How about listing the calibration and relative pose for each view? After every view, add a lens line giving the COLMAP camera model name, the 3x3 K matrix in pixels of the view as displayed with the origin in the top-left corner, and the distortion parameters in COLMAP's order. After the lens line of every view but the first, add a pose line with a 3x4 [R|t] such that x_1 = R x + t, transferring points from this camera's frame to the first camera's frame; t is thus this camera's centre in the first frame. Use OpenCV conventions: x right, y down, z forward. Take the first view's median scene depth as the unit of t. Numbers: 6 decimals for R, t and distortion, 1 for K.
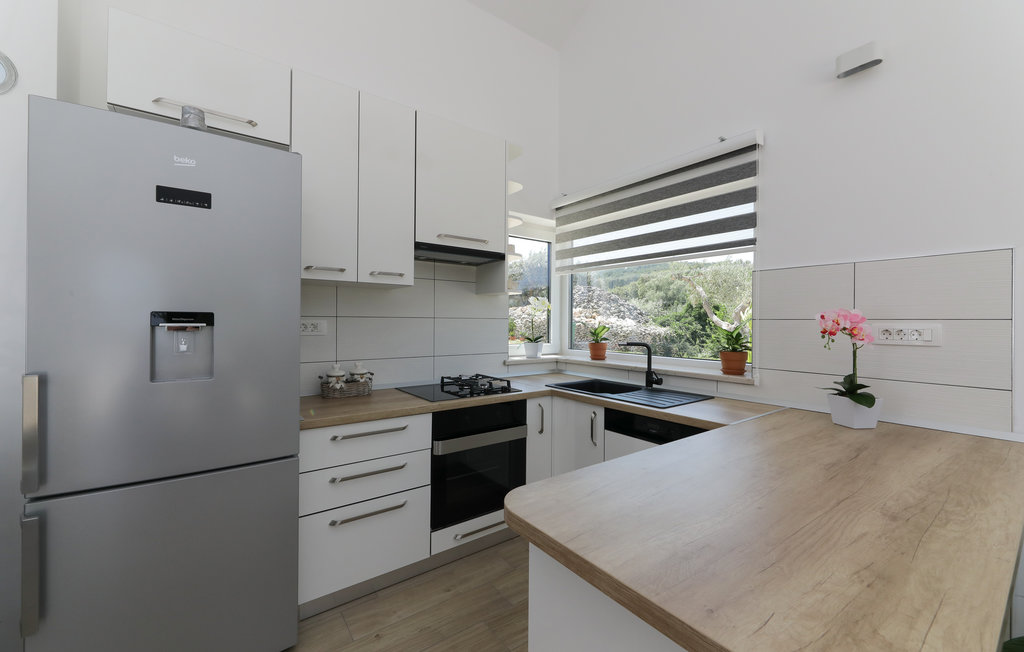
lens RADIAL K [[411.0, 0, 513.3], [0, 411.0, 323.1], [0, 0, 1]] dist [0.009241, -0.000020]
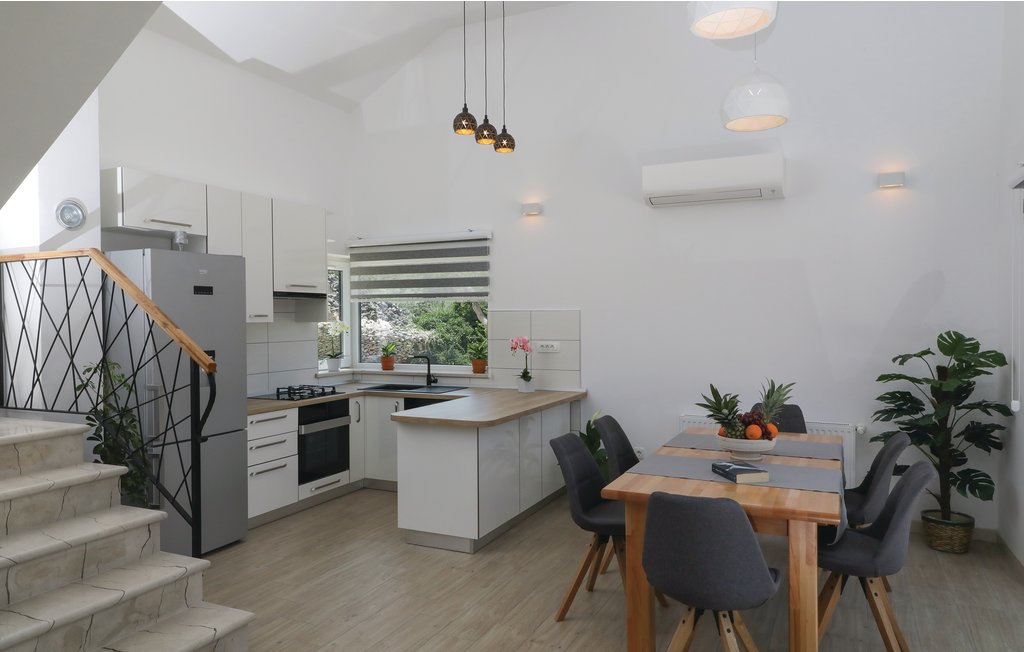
lens RADIAL K [[693.2, 0, 514.9], [0, 693.2, 317.6], [0, 0, 1]] dist [0.002332, 0.004066]
pose [[0.885992, -0.014606, 0.463470, -0.522034], [0.015637, 0.999876, 0.001617, -0.083316], [-0.463436, 0.005815, 0.886111, -1.289226]]
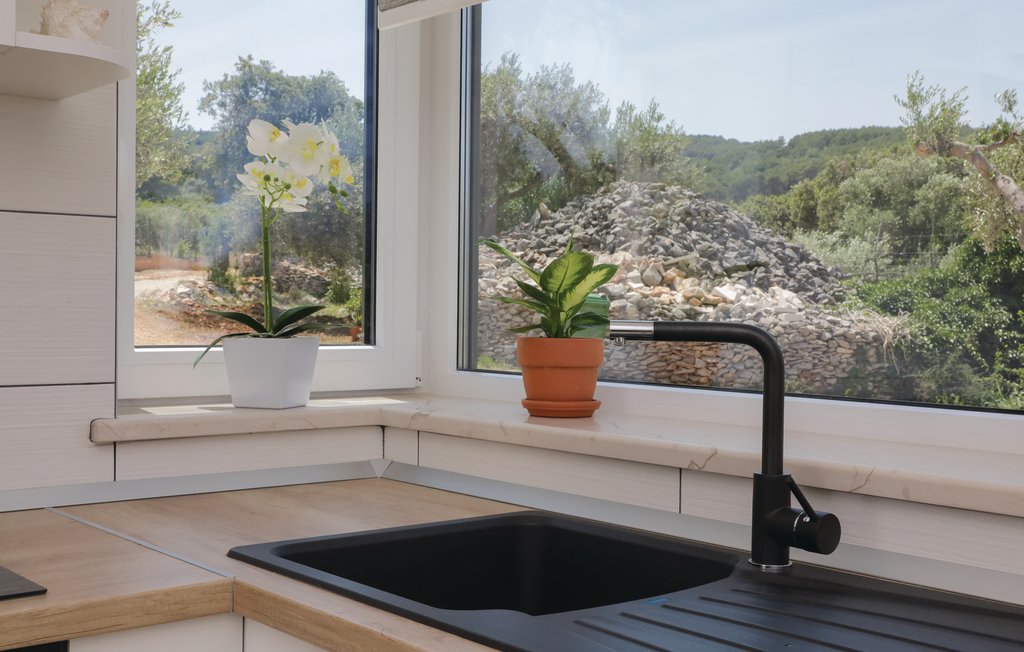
lens RADIAL K [[1258.8, 0, 512.0], [0, 1258.8, 326.0], [0, 0, 1]] dist [0.011267, 0.002374]
pose [[0.998500, 0.004959, 0.054518, 0.173638], [-0.005725, 0.999887, 0.013898, 0.038580], [-0.054443, -0.014190, 0.998416, 0.416144]]
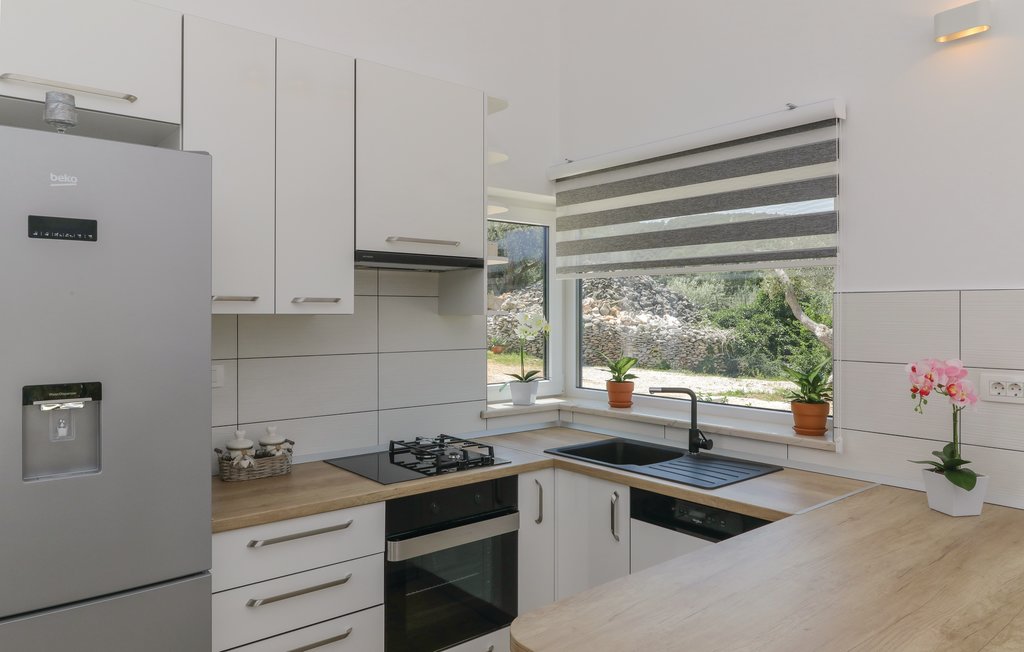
lens RADIAL K [[693.2, 0, 514.9], [0, 693.2, 317.6], [0, 0, 1]] dist [0.002332, 0.004066]
pose [[0.998606, -0.006778, 0.052351, -0.029042], [0.006655, 0.999975, 0.002519, -0.073543], [-0.052367, -0.002167, 0.998626, -0.144039]]
